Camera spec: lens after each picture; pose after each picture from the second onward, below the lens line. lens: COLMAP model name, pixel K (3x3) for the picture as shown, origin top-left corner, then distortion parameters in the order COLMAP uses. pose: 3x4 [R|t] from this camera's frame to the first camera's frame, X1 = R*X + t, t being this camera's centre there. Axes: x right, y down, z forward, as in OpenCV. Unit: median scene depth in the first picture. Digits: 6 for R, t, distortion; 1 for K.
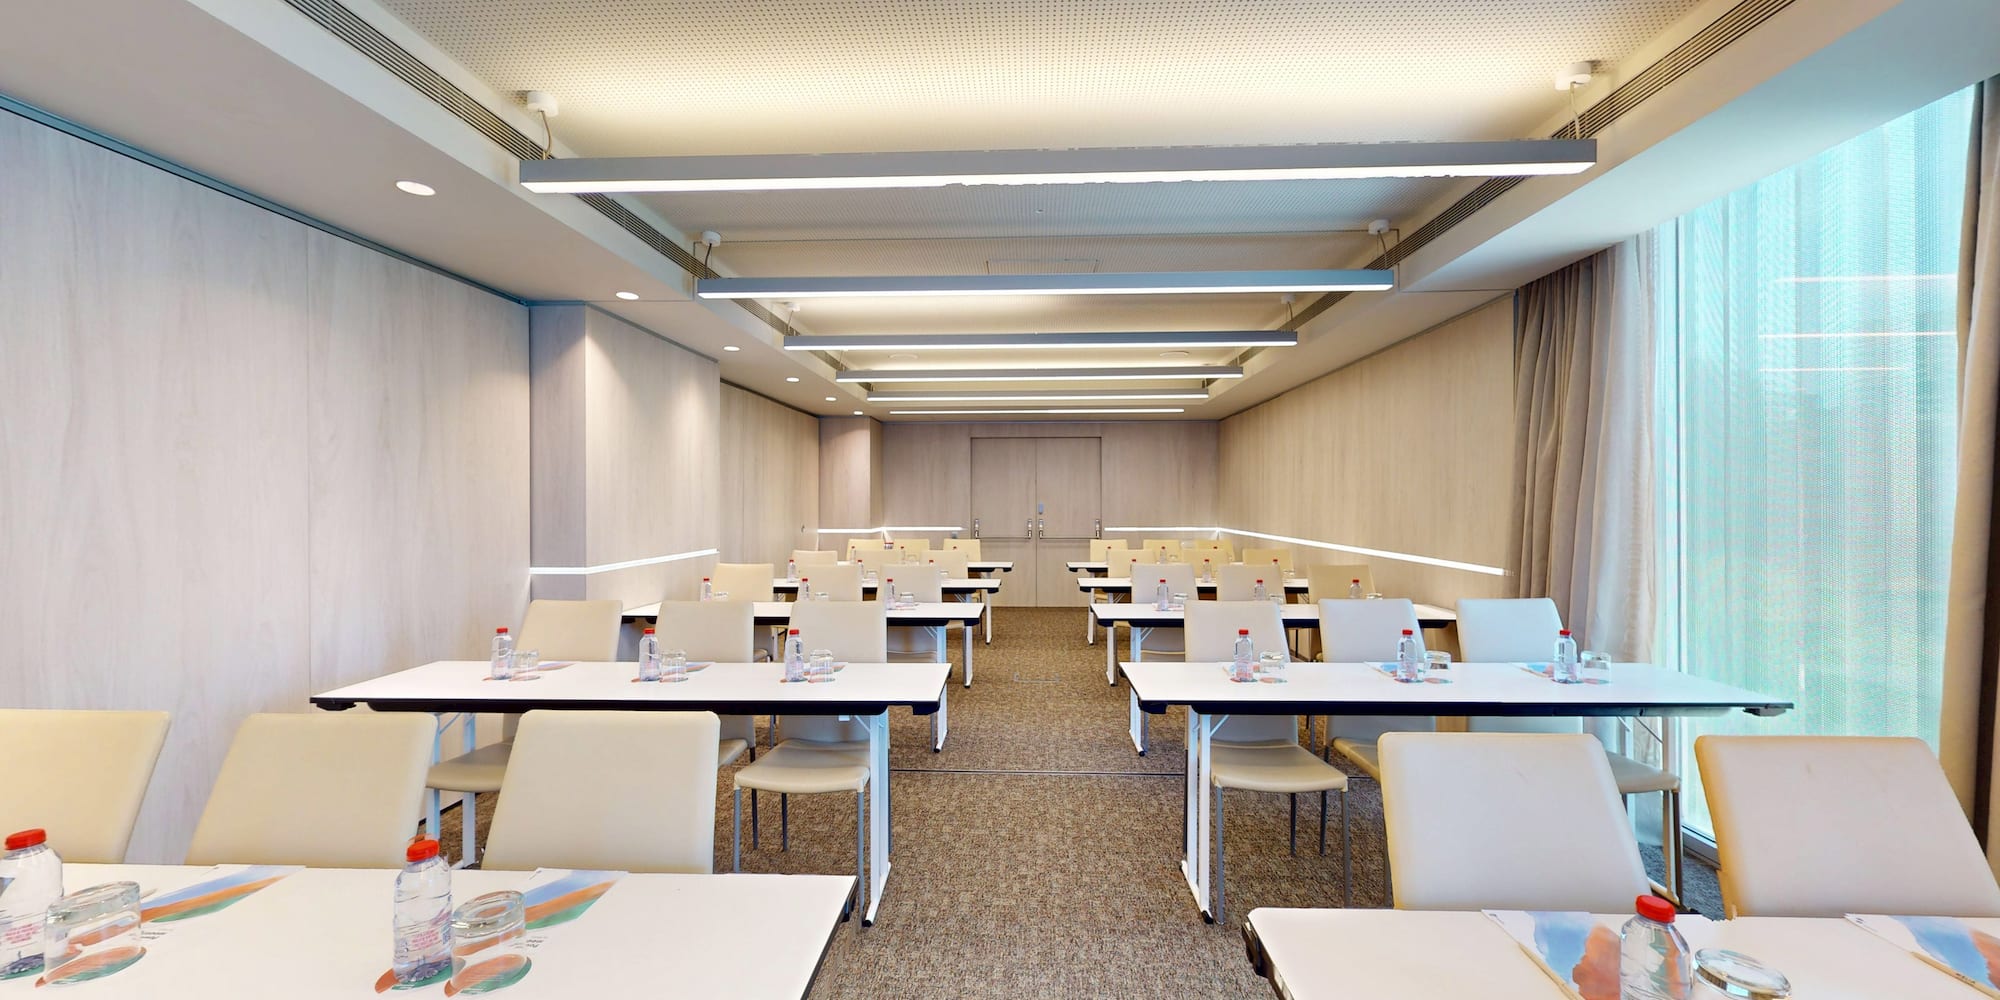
lens RADIAL K [[735.3, 0, 999.2], [0, 735.3, 503.4], [0, 0, 1]] dist [0.004830, 0.000150]
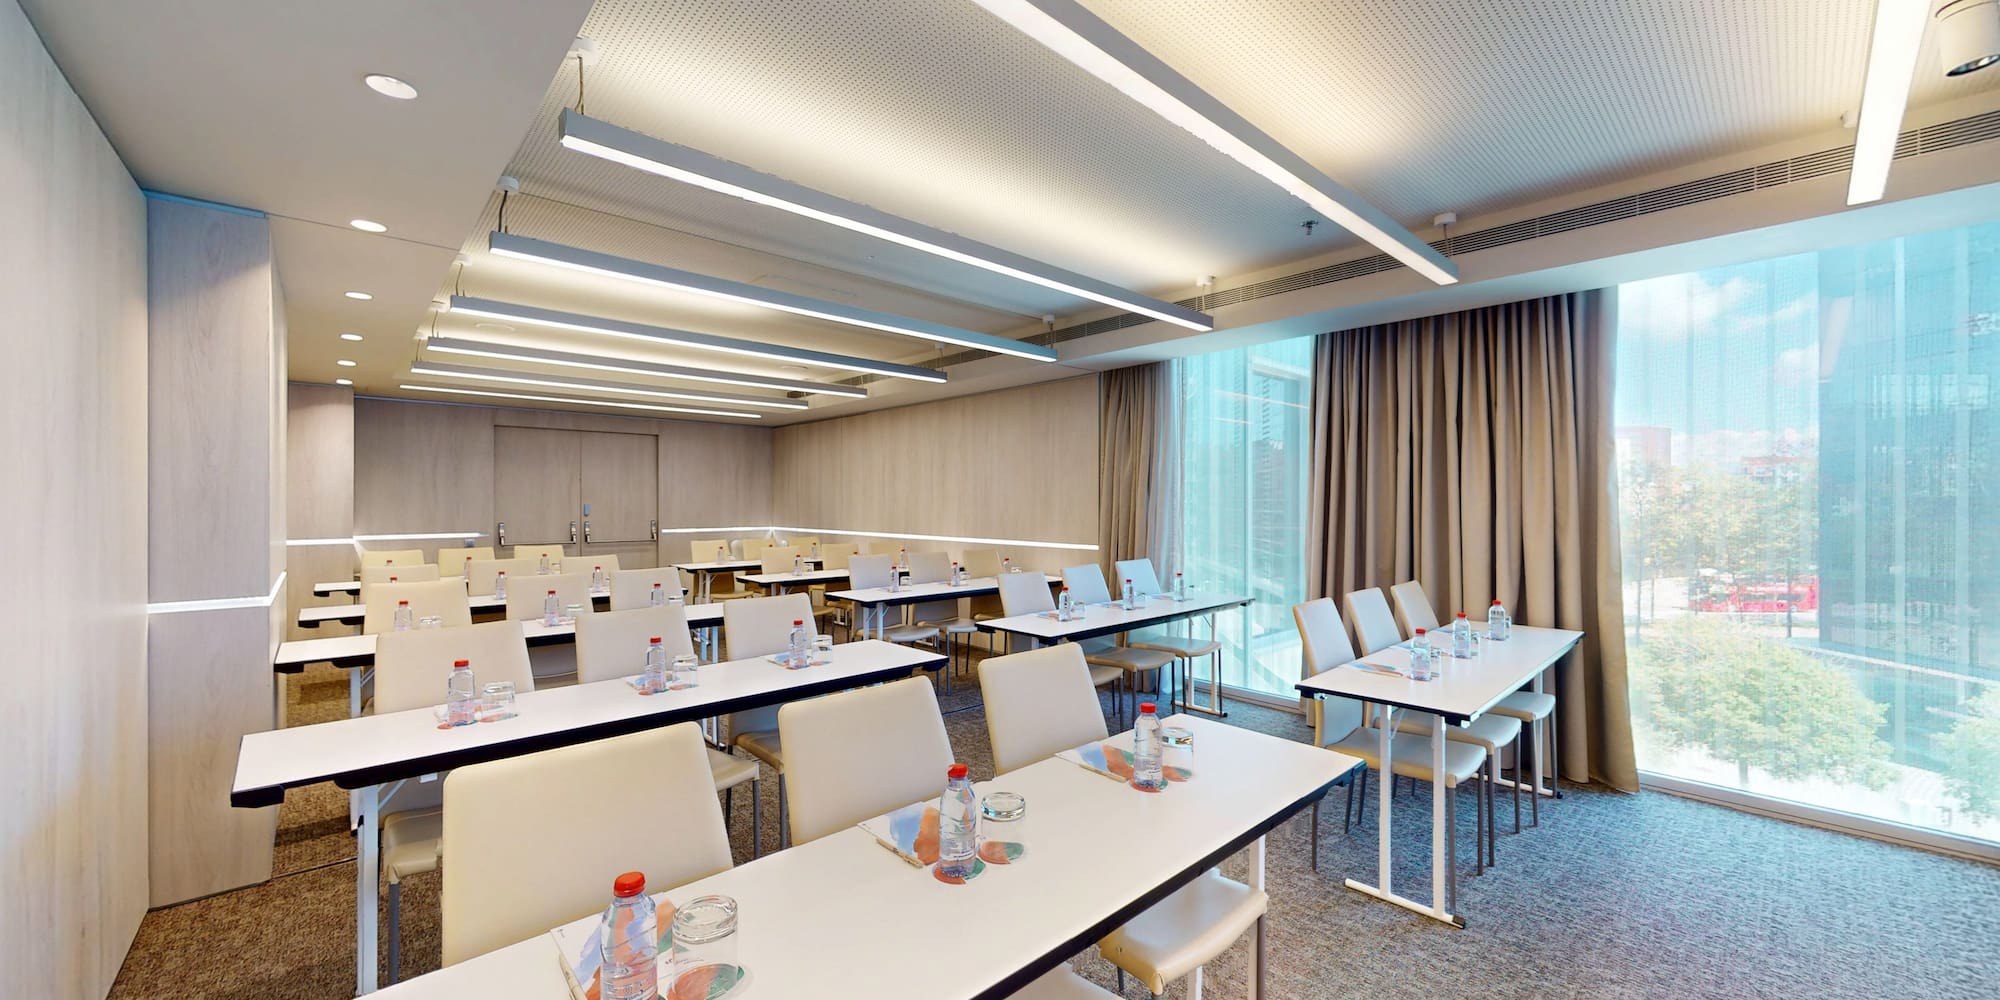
lens RADIAL K [[739.7, 0, 994.6], [0, 739.7, 502.2], [0, 0, 1]] dist [0.007056, 0.000007]
pose [[0.705224, 0.001682, 0.708983, -0.325008], [0.000350, 0.999996, -0.002720, 0.000385], [-0.708985, 0.002167, 0.705220, 0.010682]]
